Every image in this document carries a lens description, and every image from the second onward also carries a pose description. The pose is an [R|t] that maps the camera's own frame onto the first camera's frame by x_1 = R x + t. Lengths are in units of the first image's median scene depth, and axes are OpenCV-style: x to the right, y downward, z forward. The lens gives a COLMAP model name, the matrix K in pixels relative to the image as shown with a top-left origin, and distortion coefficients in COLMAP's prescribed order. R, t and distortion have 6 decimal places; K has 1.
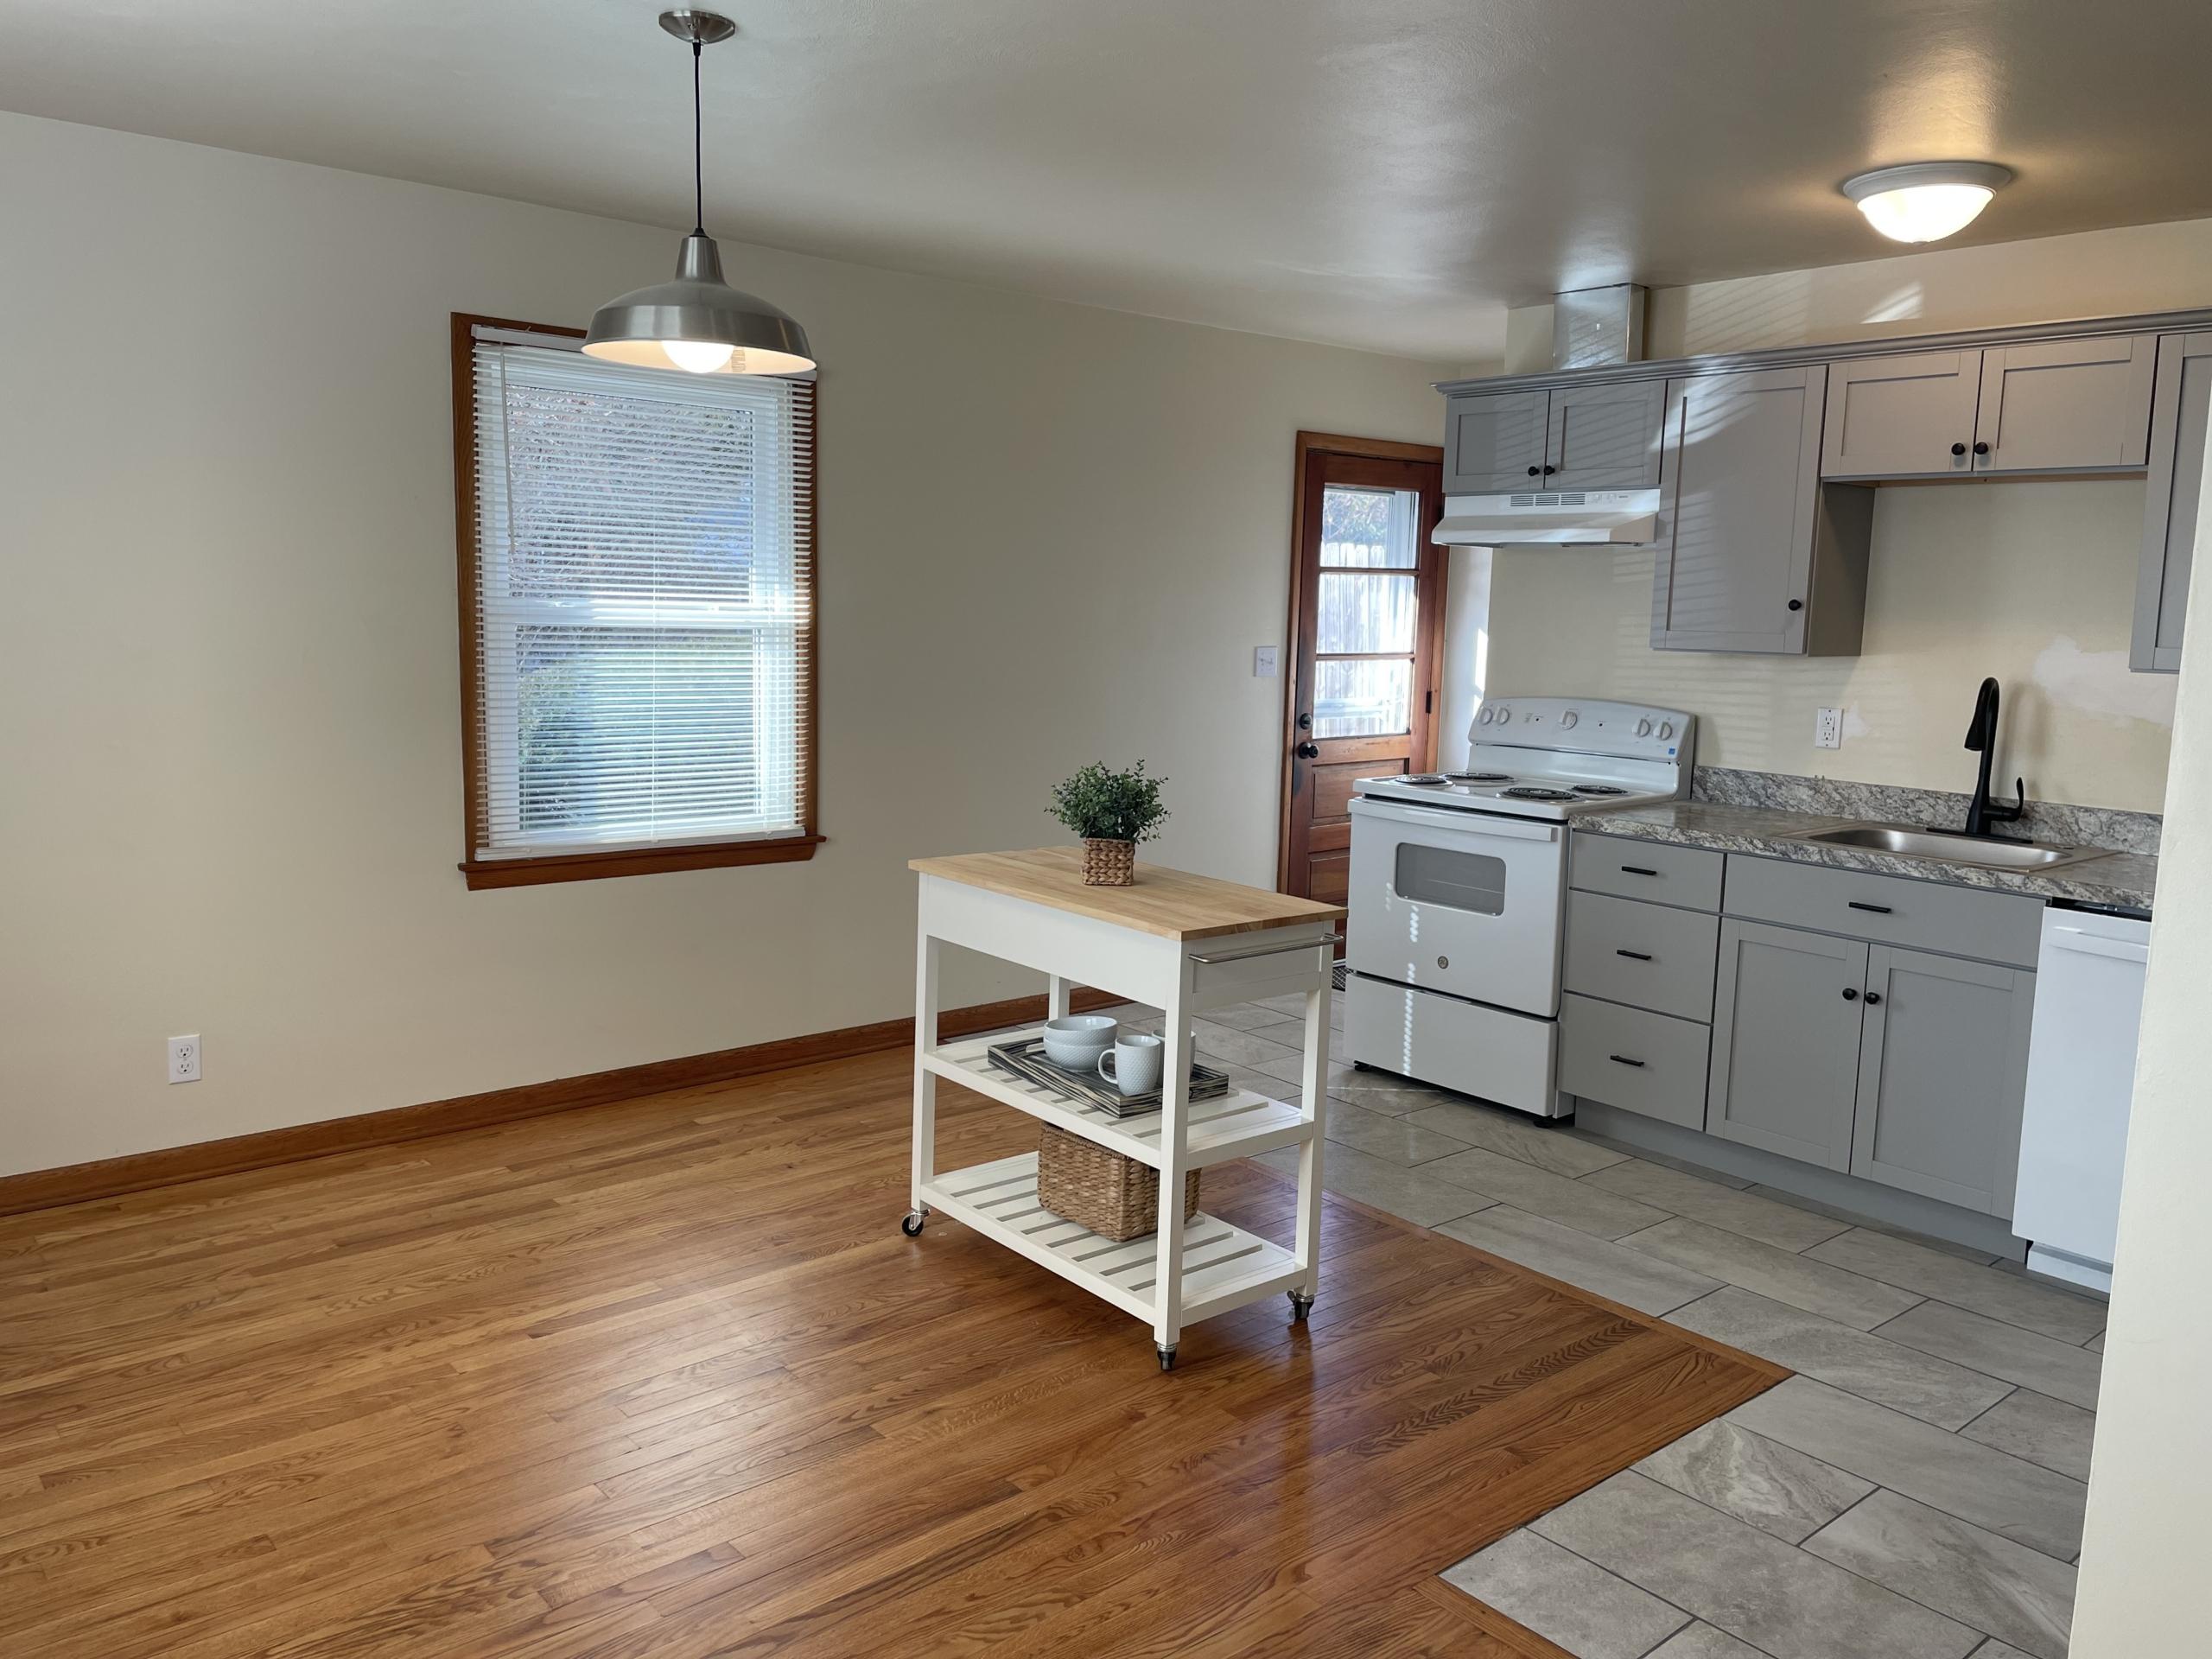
lens RADIAL K [[1683.3, 0, 1111.2], [0, 1683.3, 828.0], [0, 0, 1]] dist [0.094107, -0.106043]
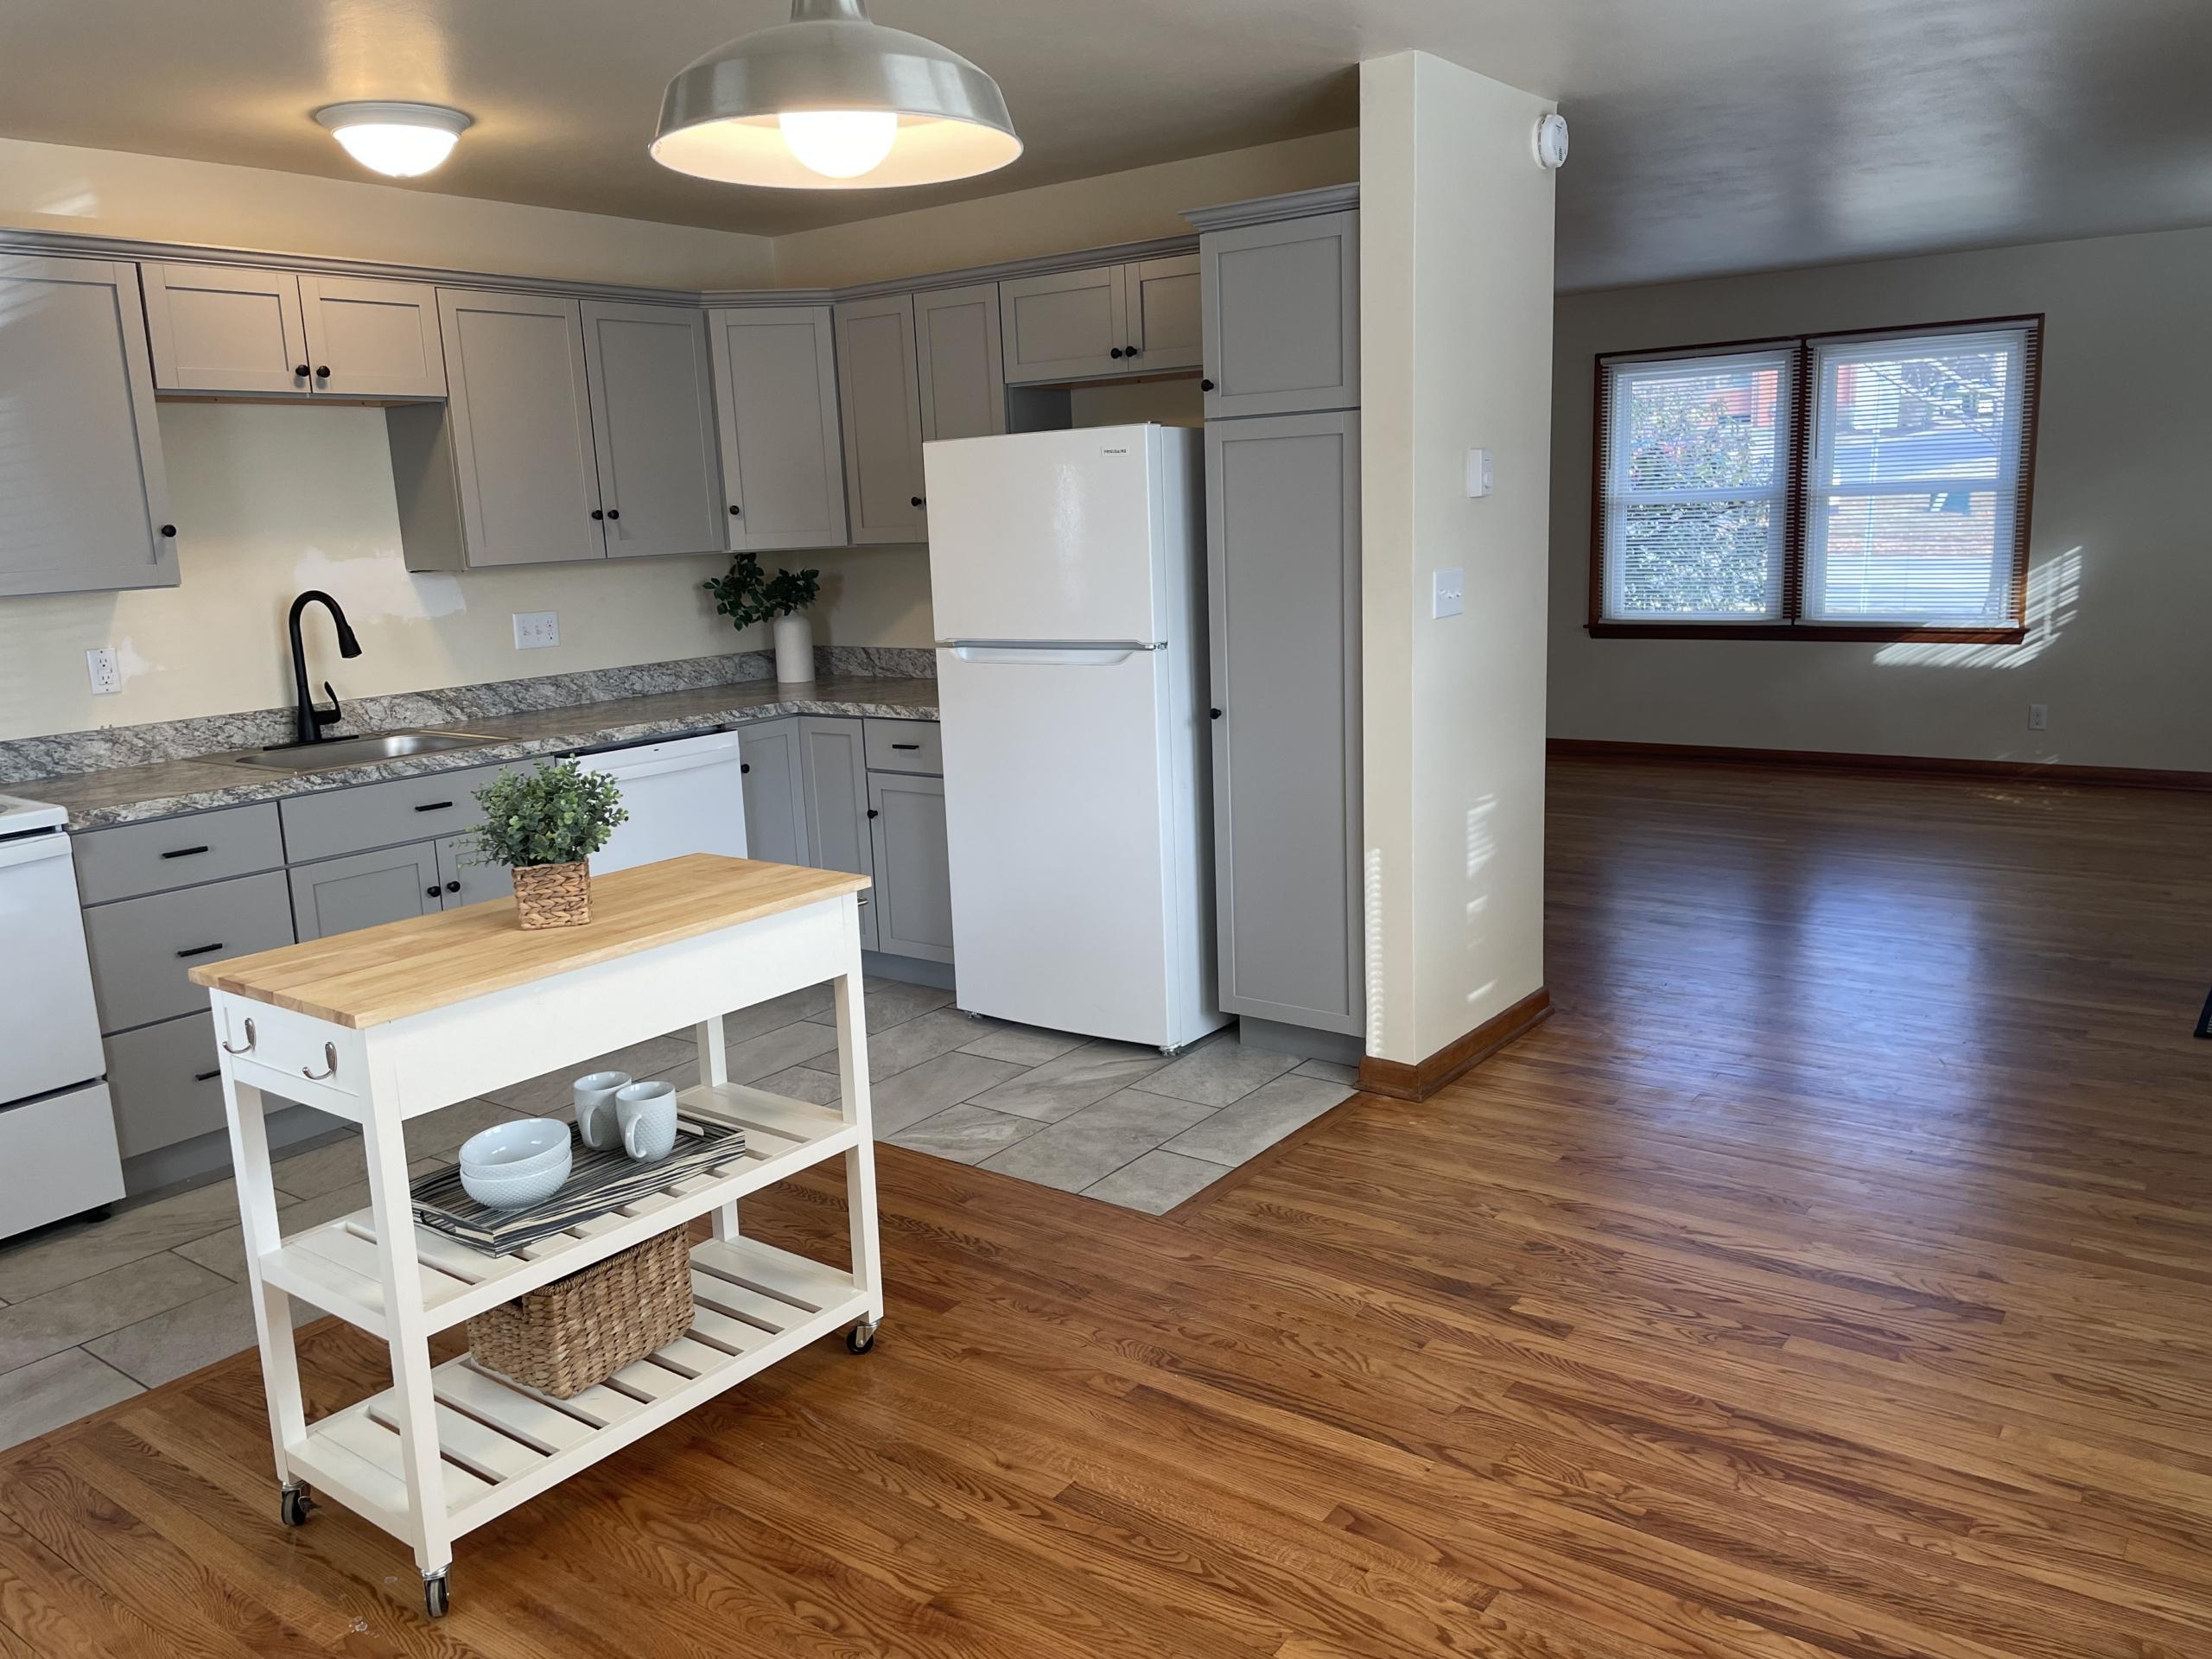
lens RADIAL K [[1683.3, 0, 1111.2], [0, 1683.3, 828.0], [0, 0, 1]] dist [0.094107, -0.106043]
pose [[-0.227199, -0.204613, 0.952110, -0.654722], [0.170252, 0.954276, 0.245706, -0.127365], [-0.958851, 0.217922, -0.181975, 0.774281]]
